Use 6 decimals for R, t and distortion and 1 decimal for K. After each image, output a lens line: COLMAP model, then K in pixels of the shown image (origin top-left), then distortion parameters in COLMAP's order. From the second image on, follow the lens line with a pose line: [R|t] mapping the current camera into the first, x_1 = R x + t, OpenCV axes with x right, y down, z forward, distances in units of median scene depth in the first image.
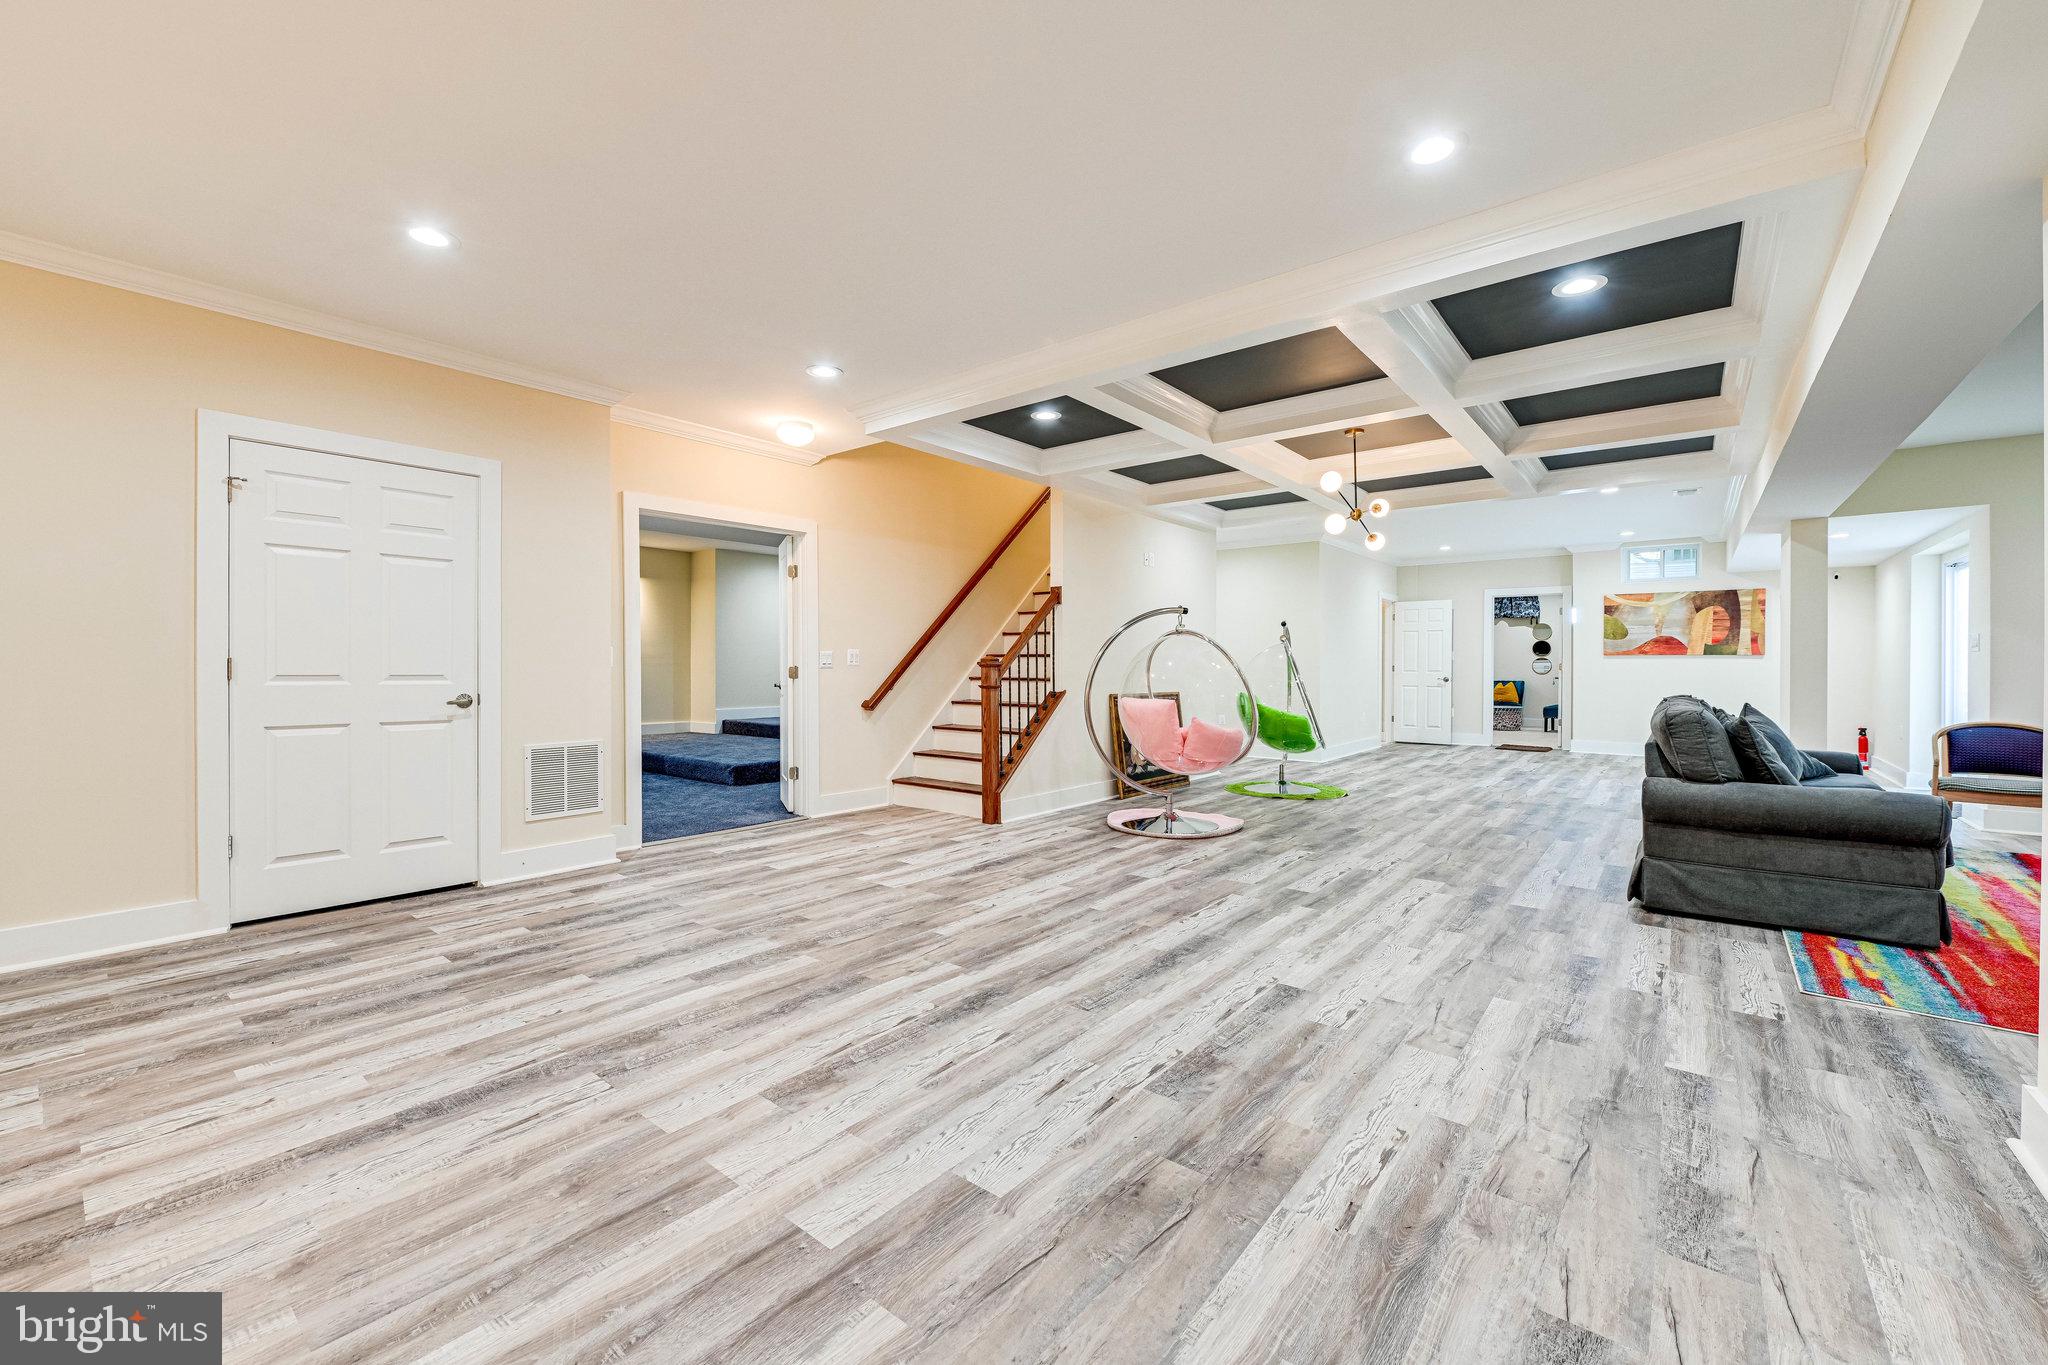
lens RADIAL K [[805.3, 0, 1022.2], [0, 805.3, 668.9], [0, 0, 1]] dist [-0.007498, -0.000435]
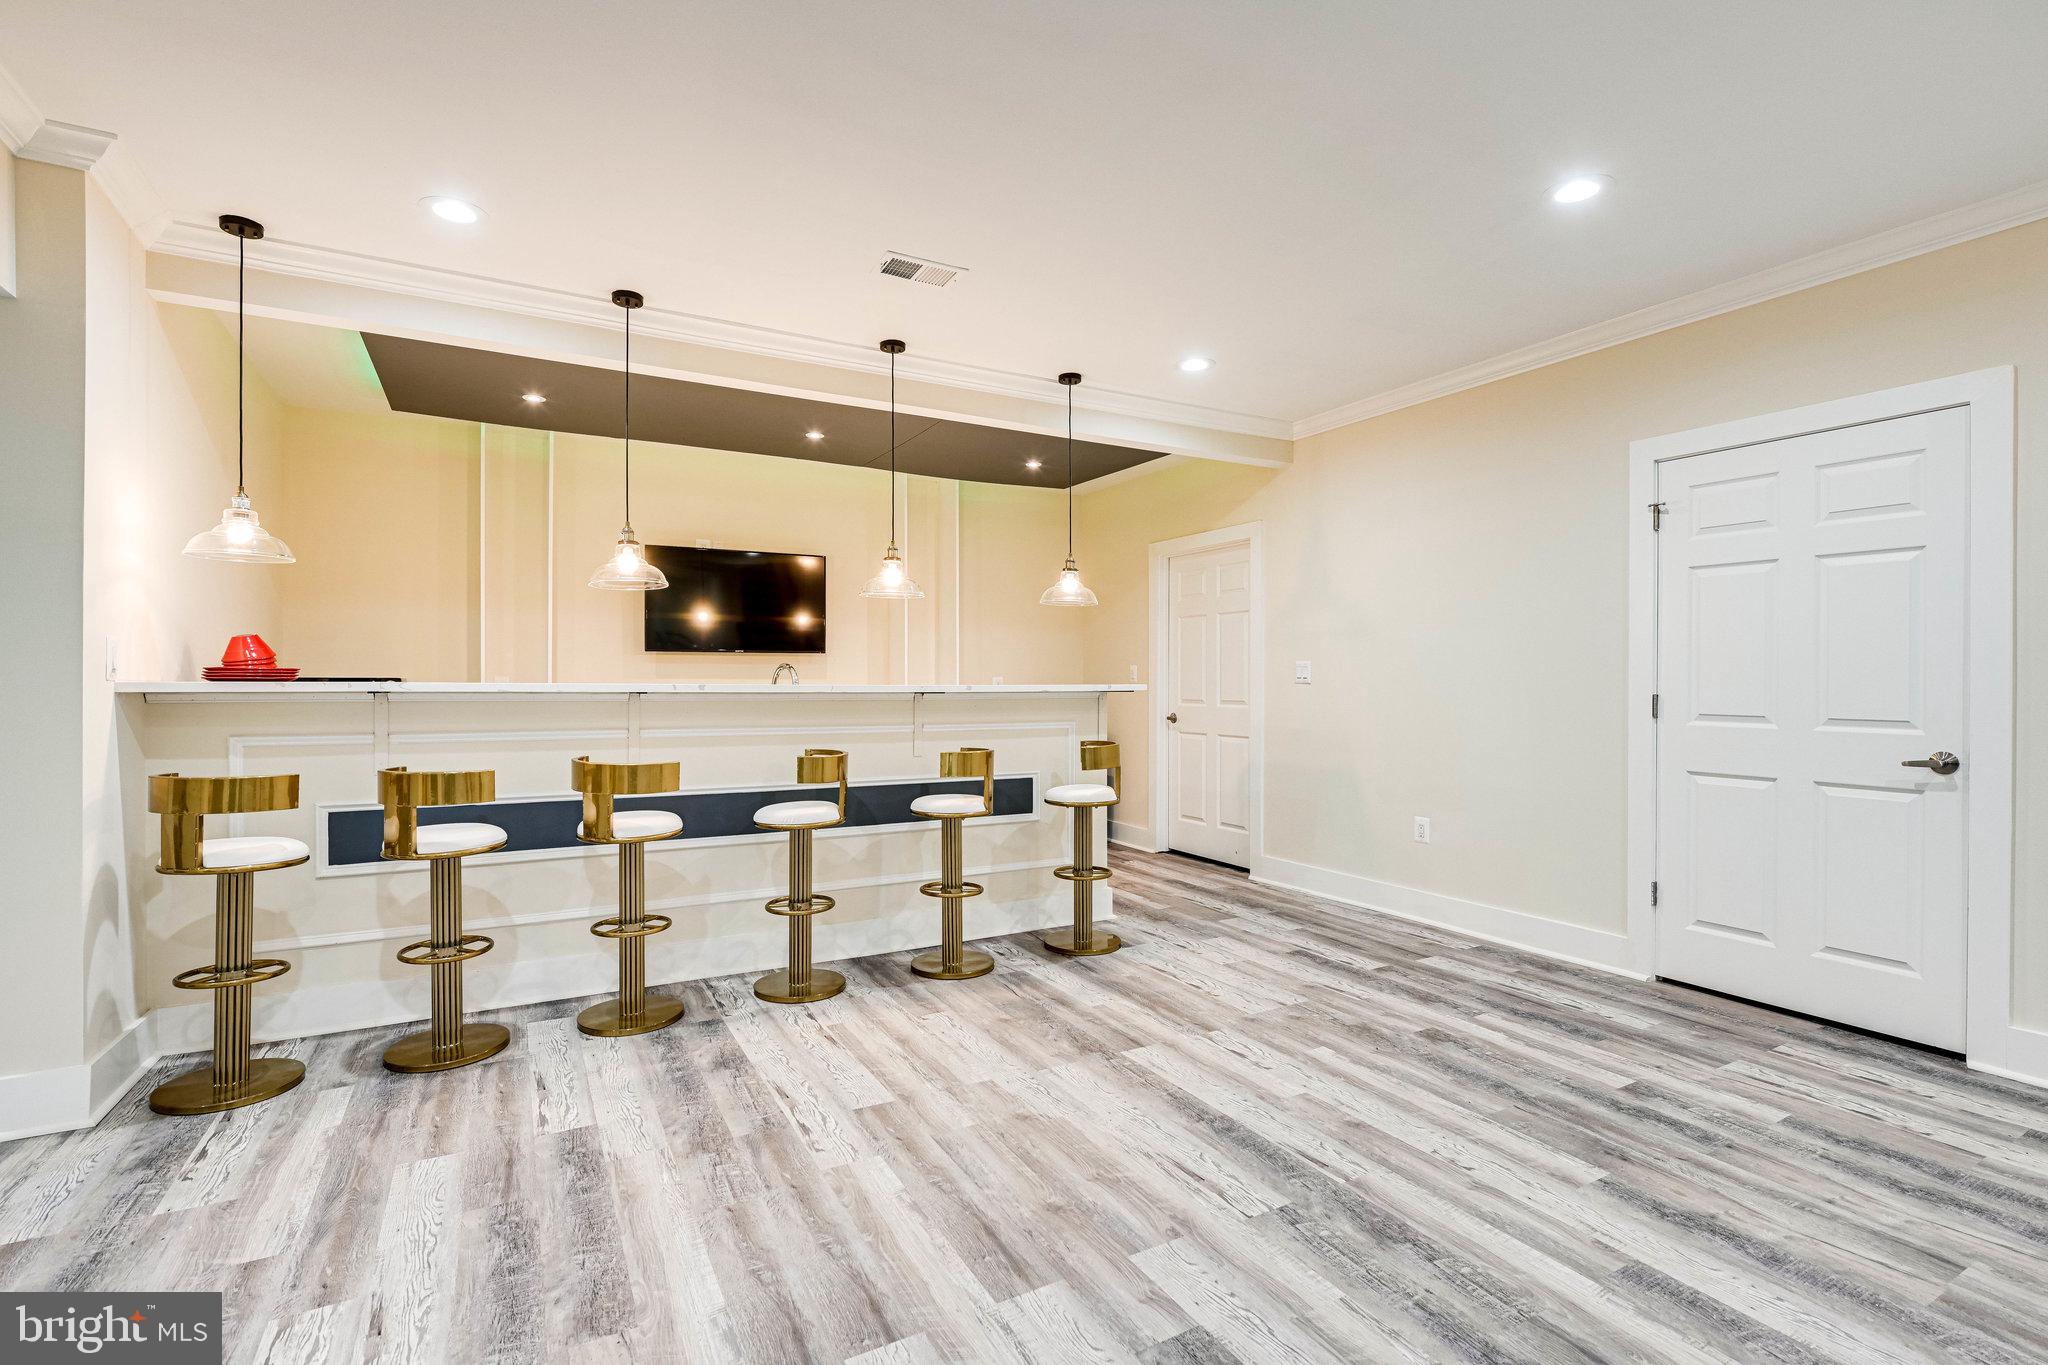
lens RADIAL K [[937.8, 0, 1035.1], [0, 937.8, 676.7], [0, 0, 1]] dist [-0.007653, -0.000748]
pose [[-0.361725, -0.003516, -0.932278, 0.334949], [-0.003563, 0.999991, -0.002389, -0.031936], [0.932278, 0.002458, -0.361734, 0.773055]]
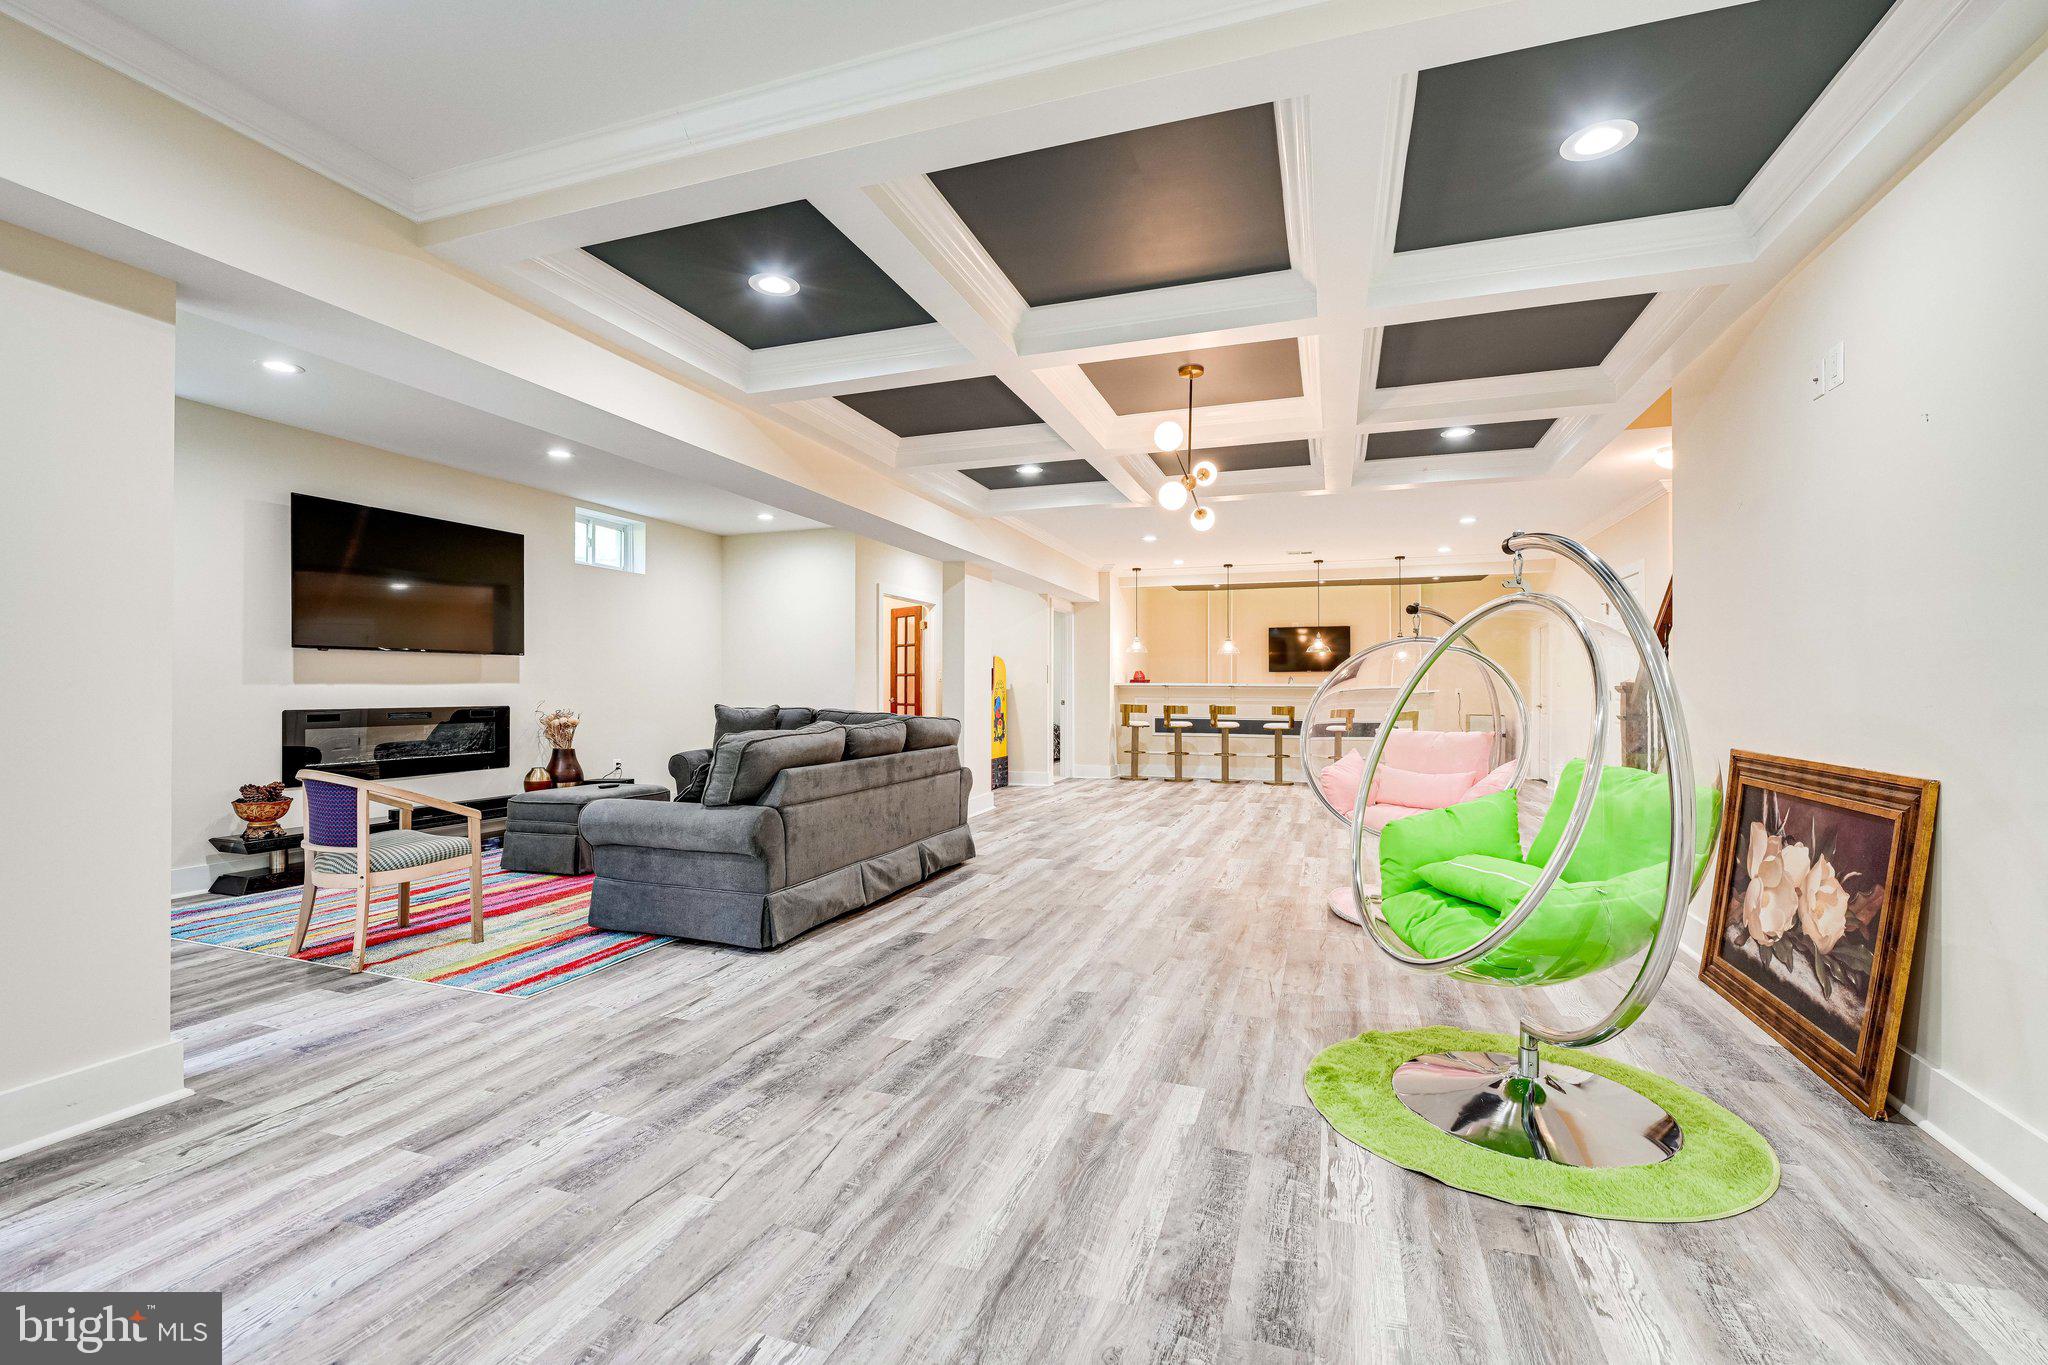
lens RADIAL K [[856.2, 0, 1023.9], [0, 856.2, 691.4], [0, 0, 1]] dist [-0.010677, -0.000857]
pose [[-0.940194, -0.001368, -0.340636, 1.485052], [-0.003949, 0.999969, 0.006881, -0.011567], [0.340616, 0.007815, -0.940170, 3.037953]]
